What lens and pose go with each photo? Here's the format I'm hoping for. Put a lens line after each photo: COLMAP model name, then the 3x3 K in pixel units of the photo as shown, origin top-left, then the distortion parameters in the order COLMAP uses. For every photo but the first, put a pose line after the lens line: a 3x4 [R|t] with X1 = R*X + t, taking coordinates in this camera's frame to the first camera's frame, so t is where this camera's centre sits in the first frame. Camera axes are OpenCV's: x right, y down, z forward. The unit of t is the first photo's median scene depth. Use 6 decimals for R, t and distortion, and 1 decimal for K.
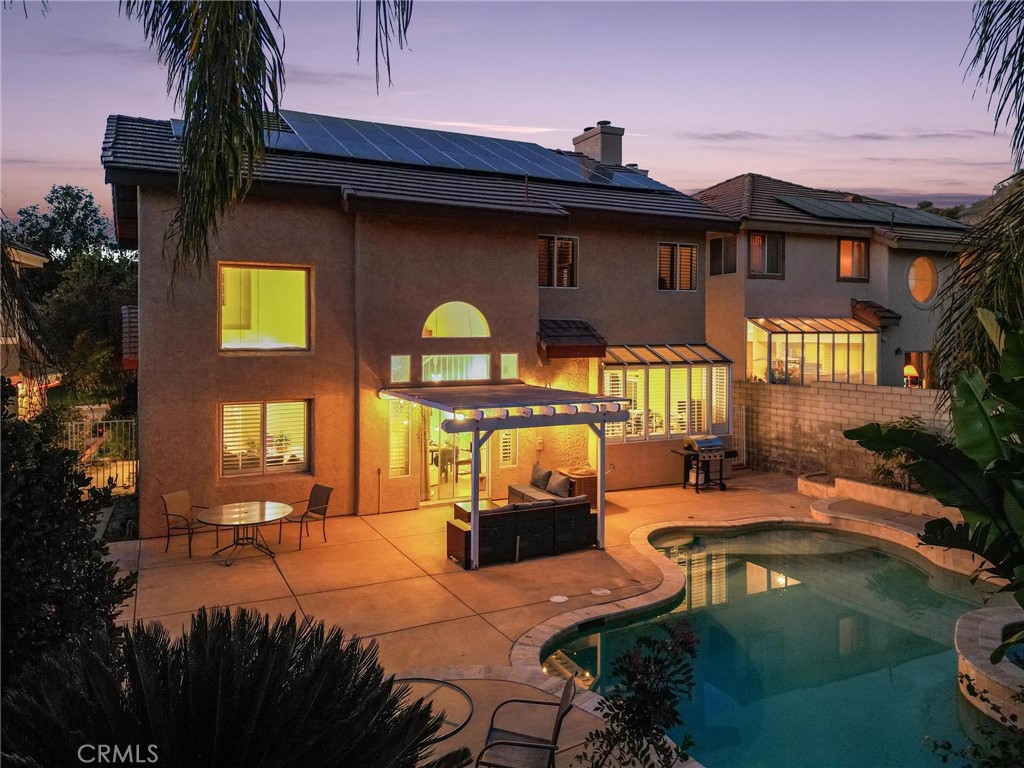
lens RADIAL K [[724.9, 0, 512.0], [0, 724.9, 345.4], [0, 0, 1]] dist [0.043035, -0.071260]
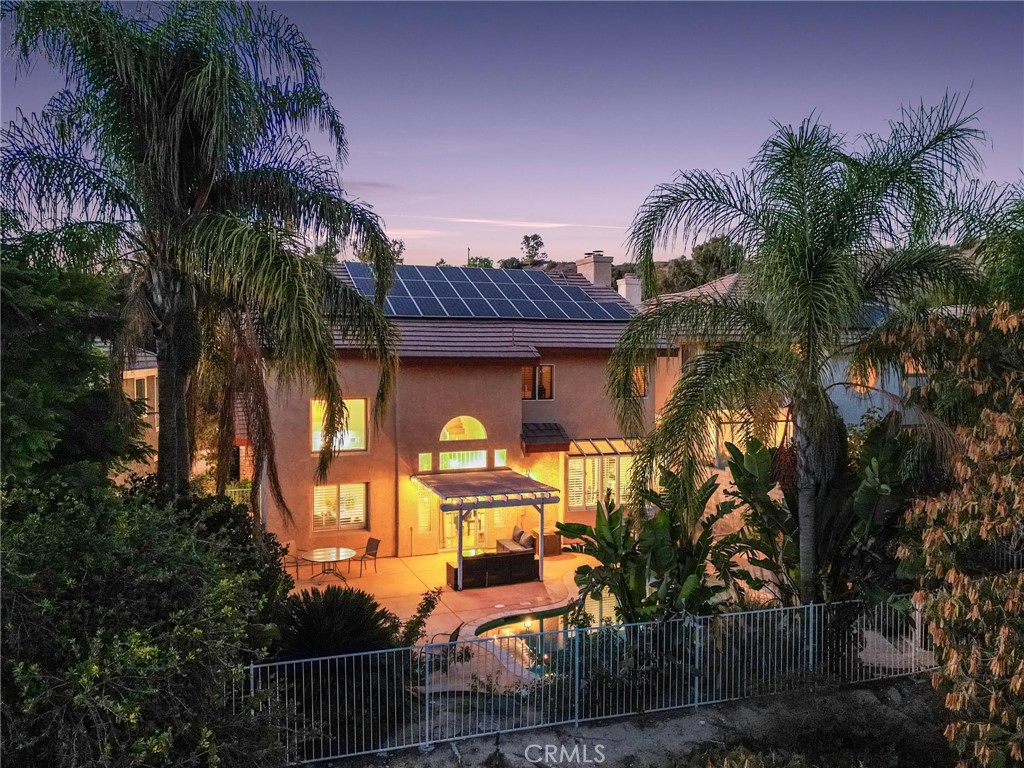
lens RADIAL K [[803.0, 0, 534.5], [0, 803.0, 385.1], [0, 0, 1]] dist [0.005237, 0.001401]
pose [[0.996808, 0.003301, -0.079774, 0.213999], [-0.001694, 0.999794, 0.020208, -0.168039], [0.079824, -0.020008, 0.996608, -0.675240]]
